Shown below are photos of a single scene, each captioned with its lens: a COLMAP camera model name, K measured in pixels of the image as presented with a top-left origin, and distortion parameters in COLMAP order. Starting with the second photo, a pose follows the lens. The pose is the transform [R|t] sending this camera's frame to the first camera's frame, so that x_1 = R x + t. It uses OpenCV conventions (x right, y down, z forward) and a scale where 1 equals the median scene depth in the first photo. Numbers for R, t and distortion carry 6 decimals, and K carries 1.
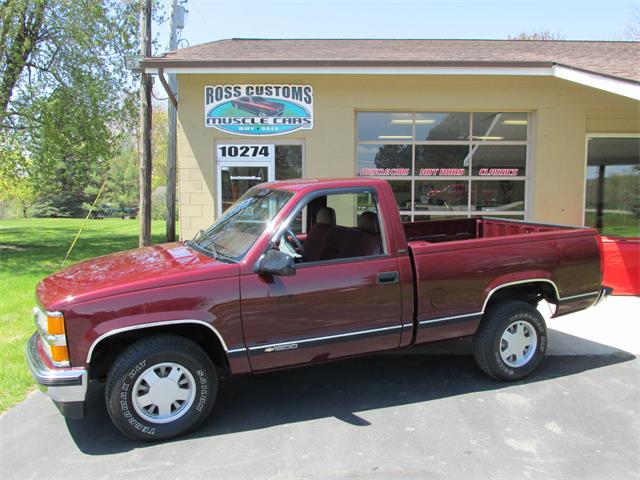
lens RADIAL K [[537.0, 0, 320.9], [0, 537.0, 238.3], [0, 0, 1]] dist [-0.033372, 0.009025]
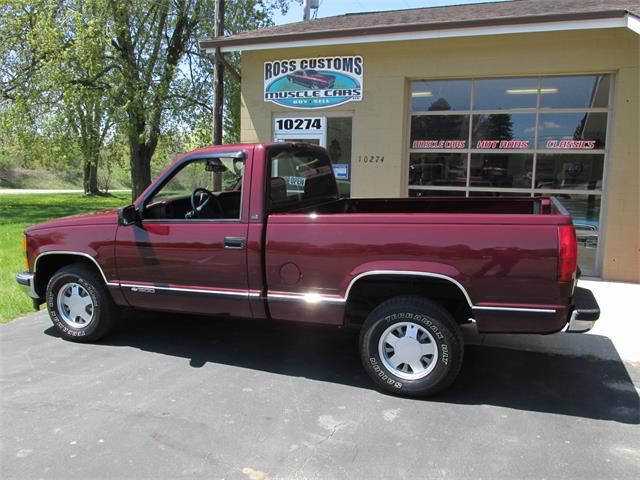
lens RADIAL K [[537.0, 0, 319.2], [0, 537.0, 238.0], [0, 0, 1]] dist [-0.033372, 0.009025]
pose [[0.934821, 0.058852, -0.350208, 0.271425], [-0.045749, 0.997913, 0.045579, 0.007206], [0.352160, -0.026587, 0.935562, 0.044650]]
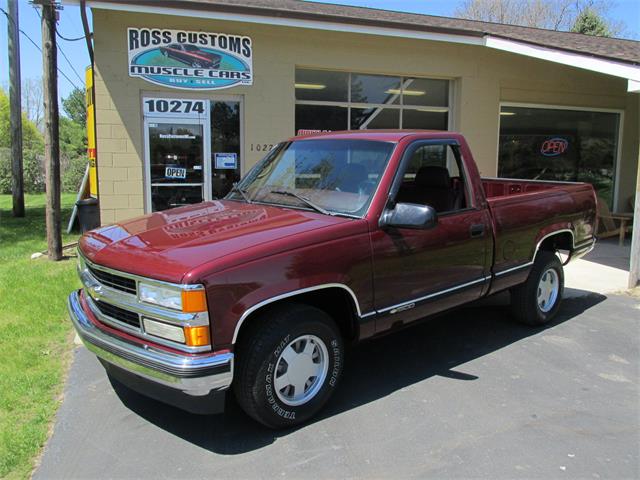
lens RADIAL K [[537.0, 0, 320.7], [0, 537.0, 240.6], [0, 0, 1]] dist [-0.033372, 0.009025]
pose [[0.943712, -0.041254, 0.328185, -0.218617], [0.022414, 0.997887, 0.060984, 0.011184], [-0.330007, -0.050196, 0.942643, 0.073945]]
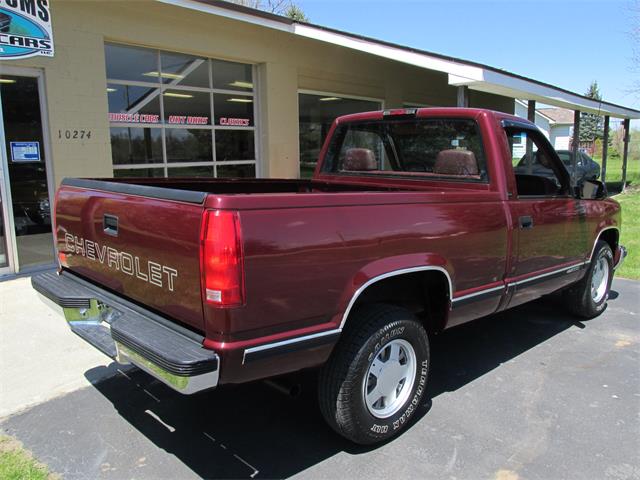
lens RADIAL K [[537.0, 0, 323.5], [0, 537.0, 245.1], [0, 0, 1]] dist [-0.033372, 0.009025]
pose [[0.622989, -0.145096, 0.768656, -0.389905], [0.080295, 0.989317, 0.121671, -0.003055], [-0.778099, -0.014081, 0.627984, 0.235992]]
